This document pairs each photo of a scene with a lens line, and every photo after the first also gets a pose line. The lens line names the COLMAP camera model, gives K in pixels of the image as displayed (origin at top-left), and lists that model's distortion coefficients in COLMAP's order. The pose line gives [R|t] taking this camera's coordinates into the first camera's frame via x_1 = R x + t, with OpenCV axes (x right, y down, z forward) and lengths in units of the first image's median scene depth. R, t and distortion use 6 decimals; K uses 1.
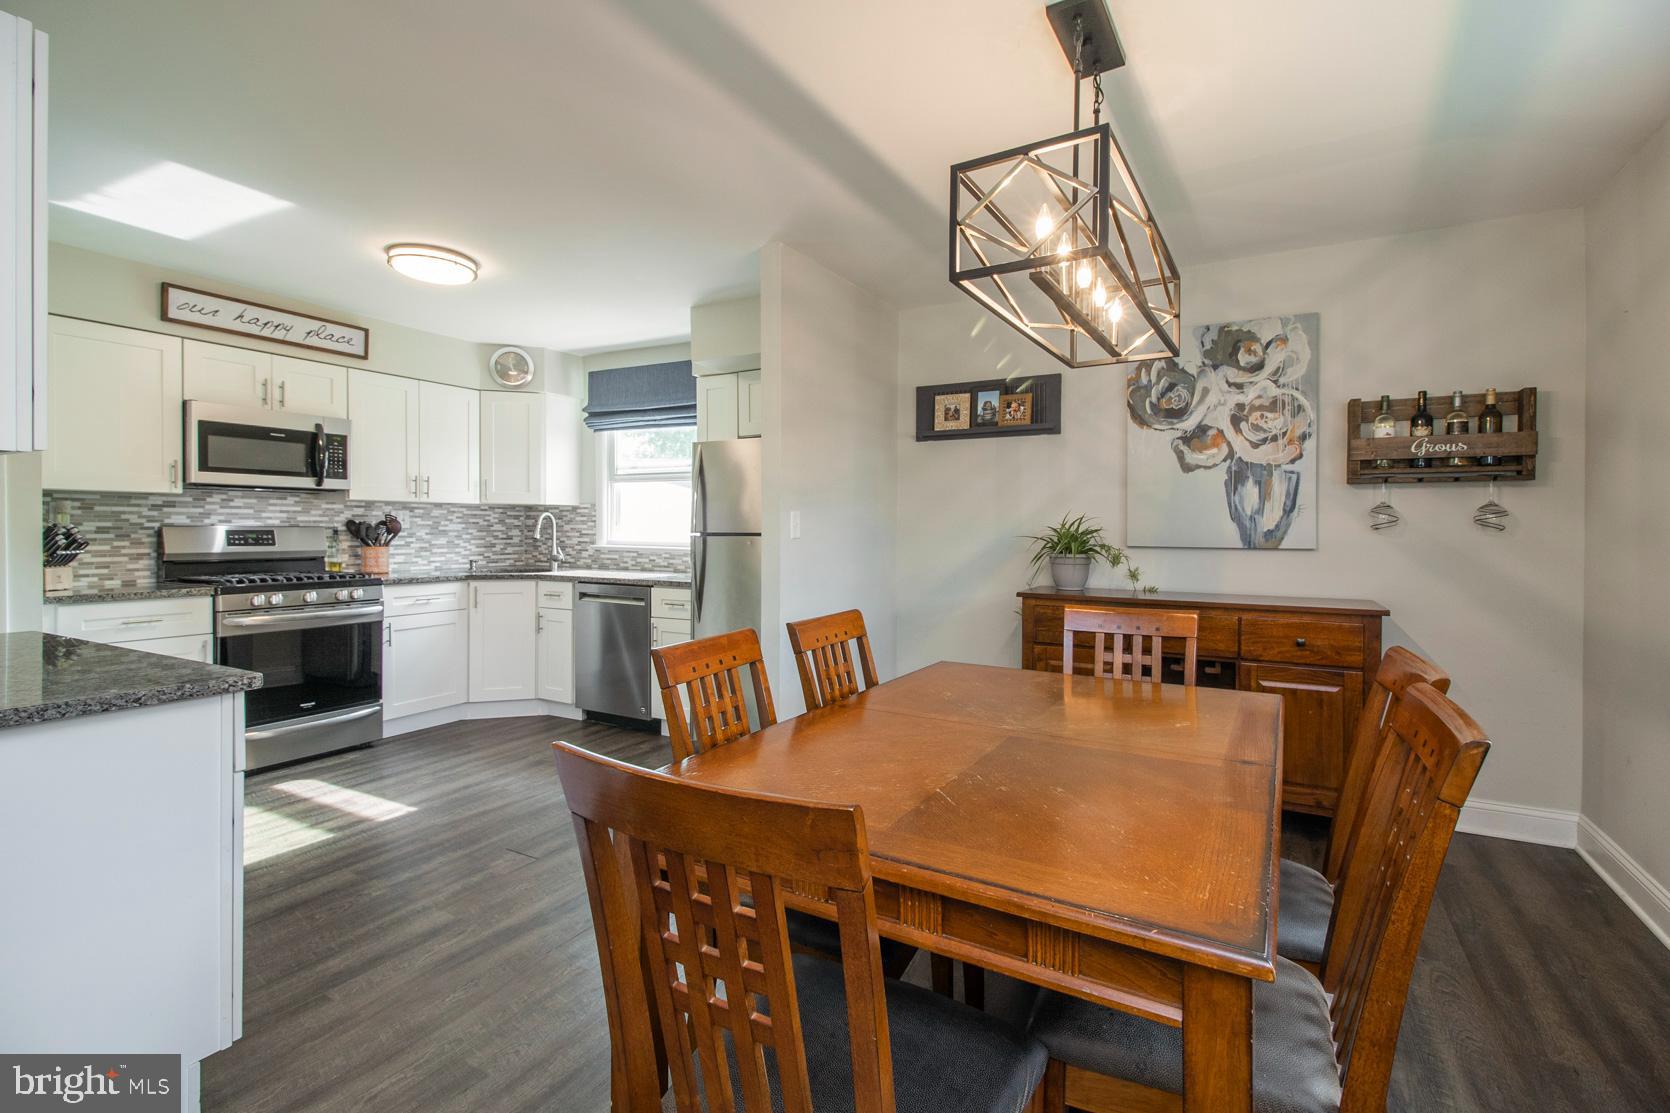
lens RADIAL K [[763.1, 0, 834.7], [0, 763.1, 534.0], [0, 0, 1]] dist [0.027637, -0.000442]
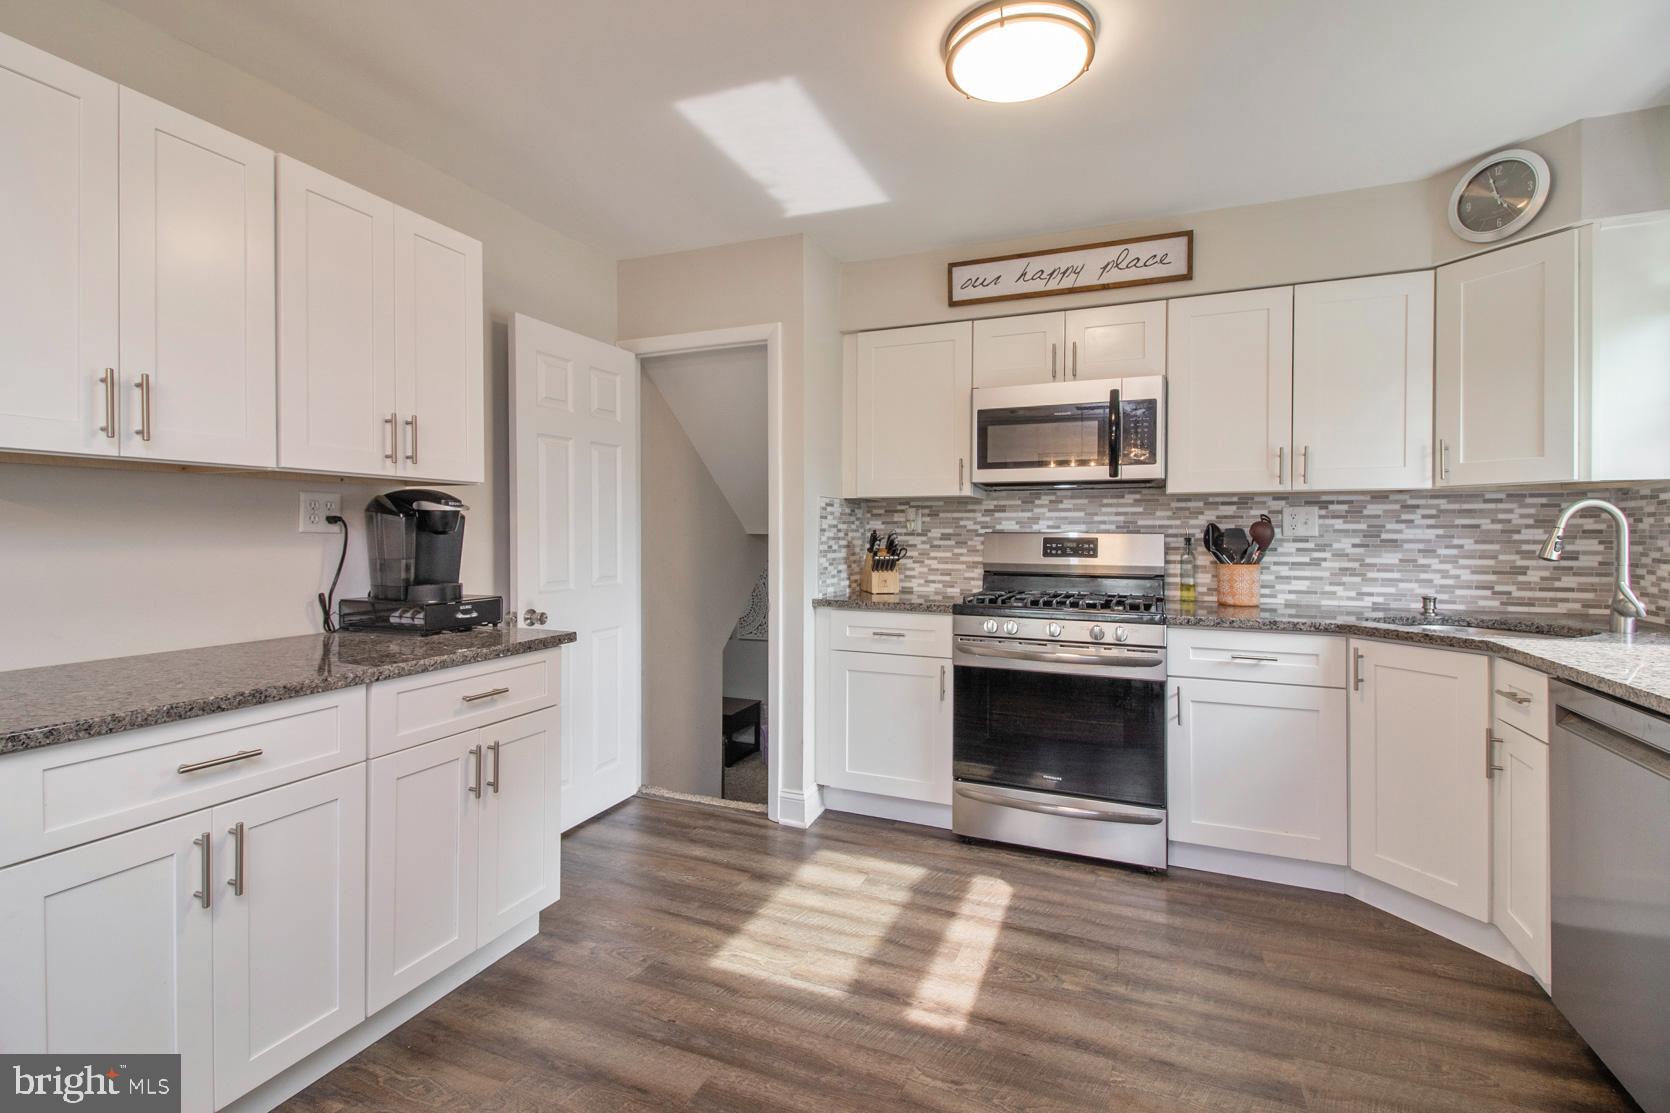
lens RADIAL K [[763.1, 0, 834.7], [0, 763.1, 534.0], [0, 0, 1]] dist [0.027637, -0.000442]
pose [[0.121803, -0.002247, -0.992552, 0.006900], [-0.011240, 0.999930, -0.003643, -0.003087], [0.992491, 0.011600, 0.121769, 0.665091]]
